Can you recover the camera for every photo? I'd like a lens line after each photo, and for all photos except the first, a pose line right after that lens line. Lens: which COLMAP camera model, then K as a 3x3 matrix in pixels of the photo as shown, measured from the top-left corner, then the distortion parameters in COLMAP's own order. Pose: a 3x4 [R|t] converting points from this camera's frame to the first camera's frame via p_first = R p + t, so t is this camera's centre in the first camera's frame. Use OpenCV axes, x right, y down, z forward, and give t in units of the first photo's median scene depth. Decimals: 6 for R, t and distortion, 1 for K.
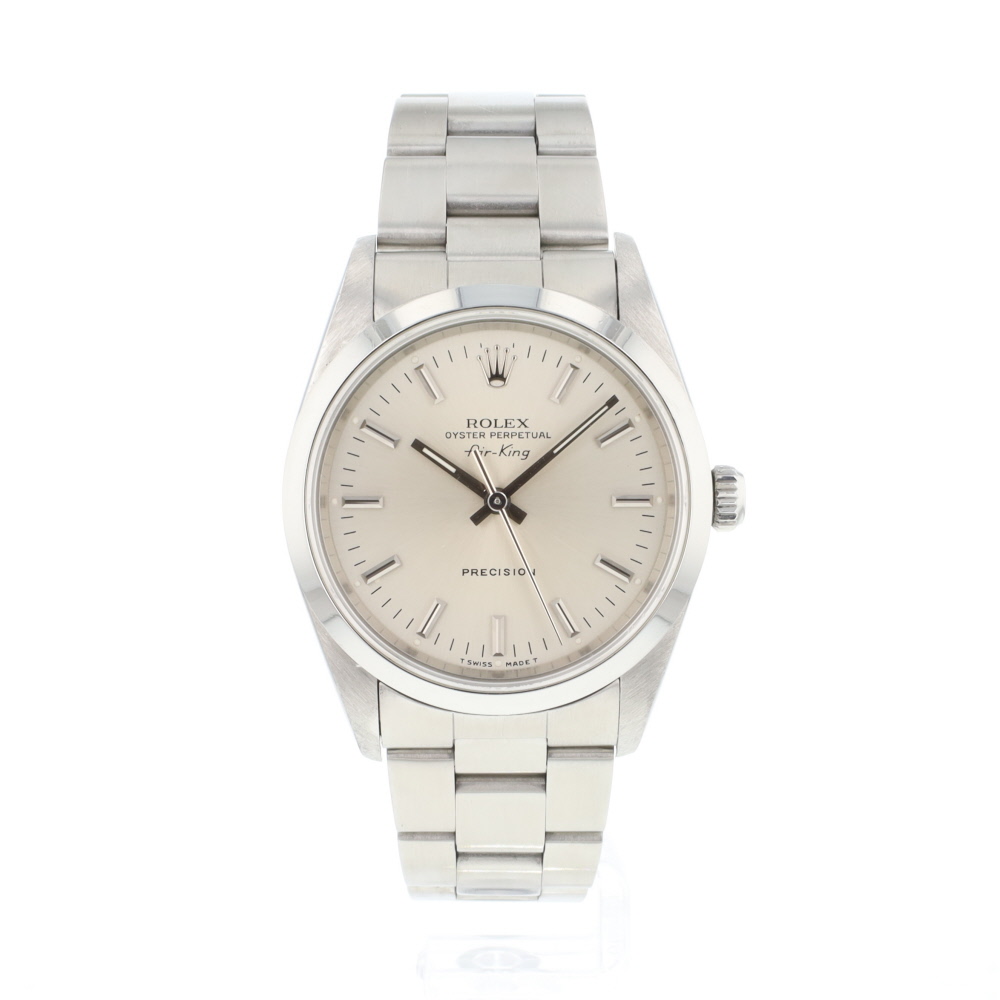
lens RADIAL K [[2104.0, 0, 499.8], [0, 2104.0, 497.8], [0, 0, 1]] dist [-0.080368, 0.000000]
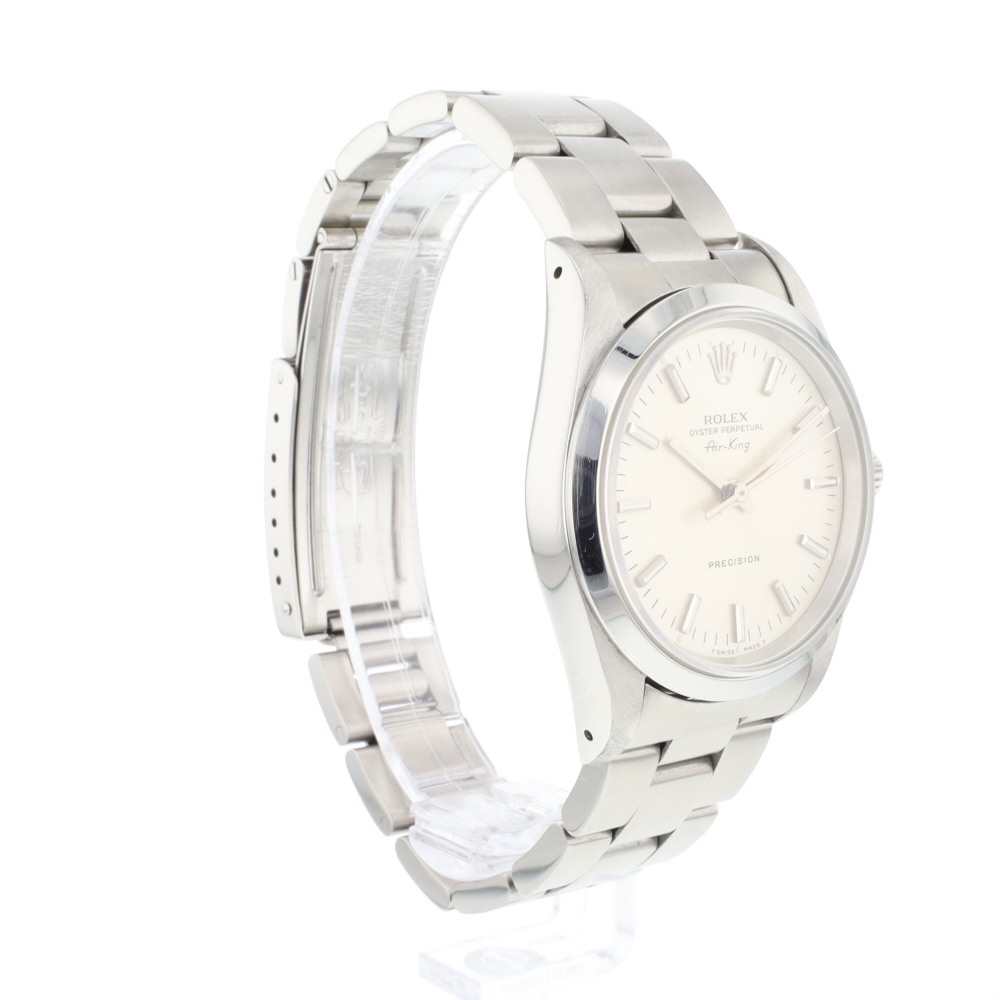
lens RADIAL K [[2104.0, 0, 496.2], [0, 2104.0, 499.5], [0, 0, 1]] dist [-0.080368, 0.000000]
pose [[0.791006, -0.086508, 0.605662, -0.719119], [0.088728, 0.995708, 0.026339, -0.032891], [-0.605340, 0.032904, 0.795286, 0.248127]]
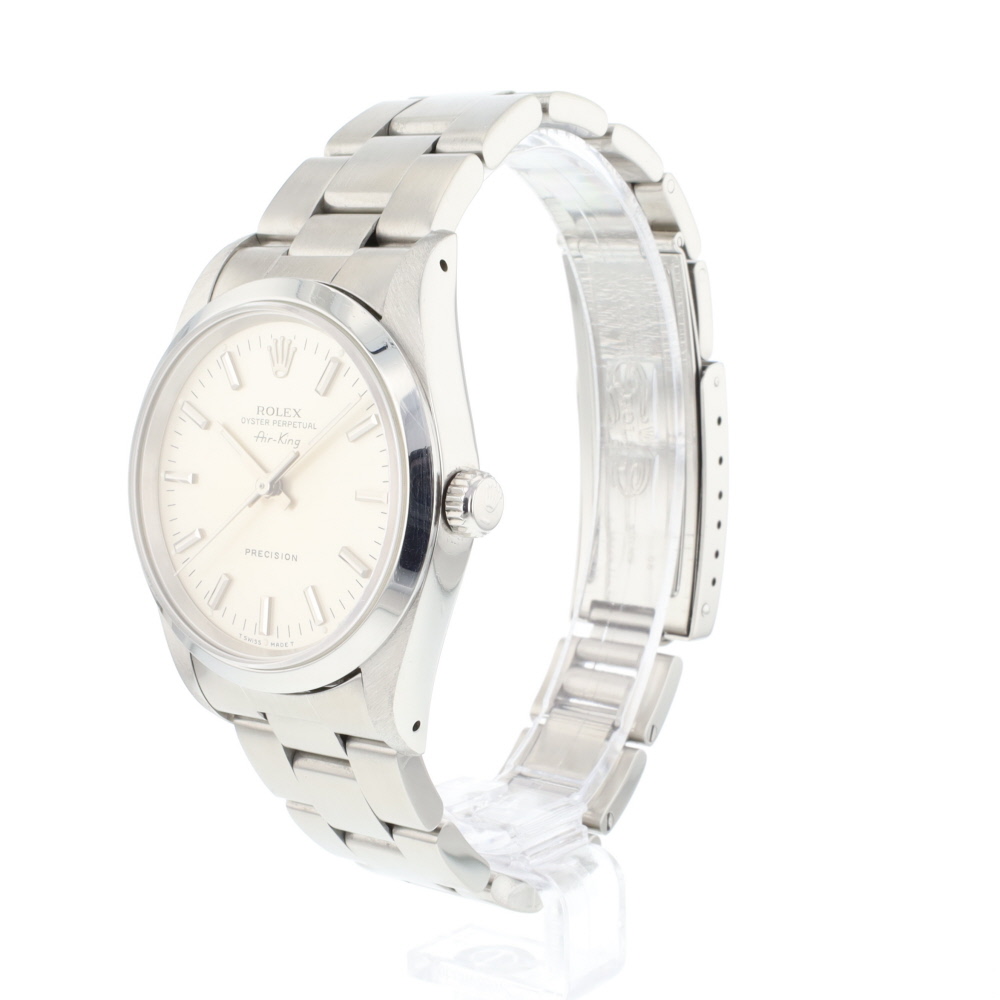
lens RADIAL K [[2104.0, 0, 496.1], [0, 2104.0, 502.7], [0, 0, 1]] dist [-0.080368, 0.000000]
pose [[0.806648, 0.084490, -0.584962, 0.696490], [-0.093531, 0.995506, 0.014810, -0.016125], [0.583584, 0.042765, 0.810926, 0.222359]]
